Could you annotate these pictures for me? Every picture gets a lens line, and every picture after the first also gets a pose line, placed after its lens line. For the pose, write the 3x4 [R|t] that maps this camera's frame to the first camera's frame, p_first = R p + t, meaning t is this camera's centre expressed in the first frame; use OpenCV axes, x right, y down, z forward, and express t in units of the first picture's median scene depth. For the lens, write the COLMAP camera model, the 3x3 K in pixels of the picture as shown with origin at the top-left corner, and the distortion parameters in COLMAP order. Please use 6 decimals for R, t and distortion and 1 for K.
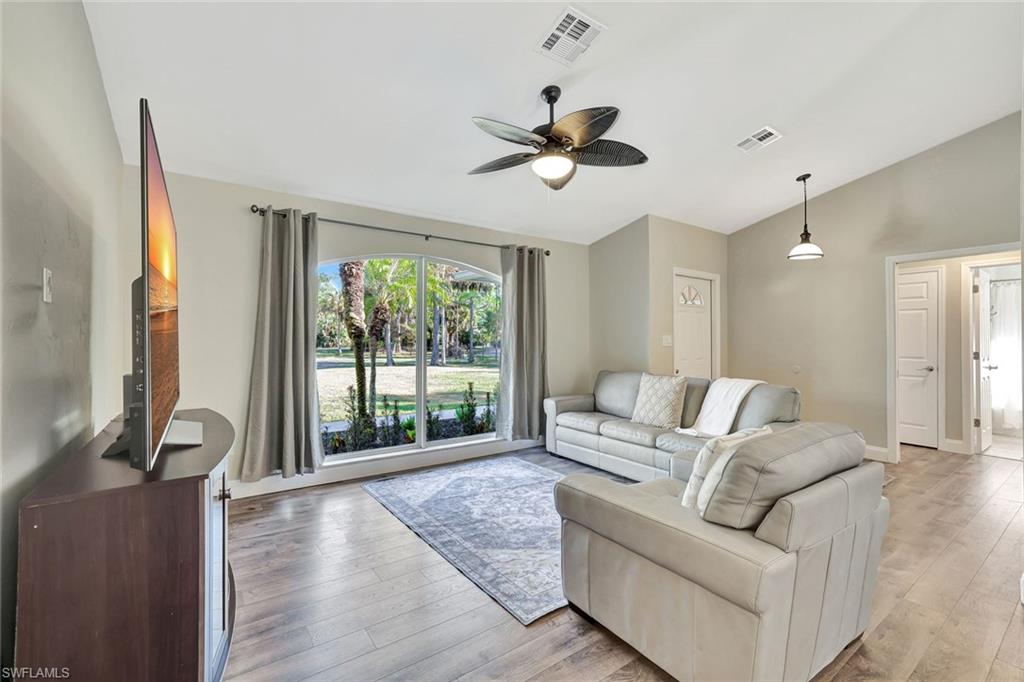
lens RADIAL K [[444.4, 0, 518.8], [0, 444.4, 341.5], [0, 0, 1]] dist [0.002181, 0.000796]
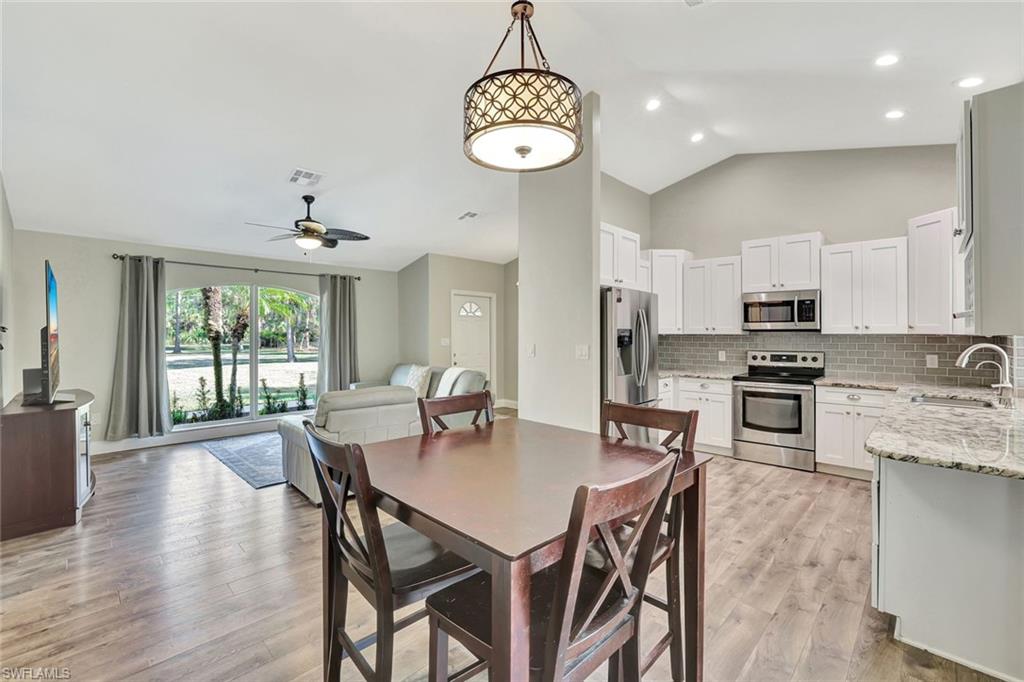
lens RADIAL K [[444.4, 0, 503.8], [0, 444.4, 338.3], [0, 0, 1]] dist [0.002181, 0.000796]
pose [[0.989772, -0.006272, 0.142520, 0.397195], [0.005385, 0.999964, 0.006607, -0.026327], [-0.142557, -0.005772, 0.989770, -0.547031]]
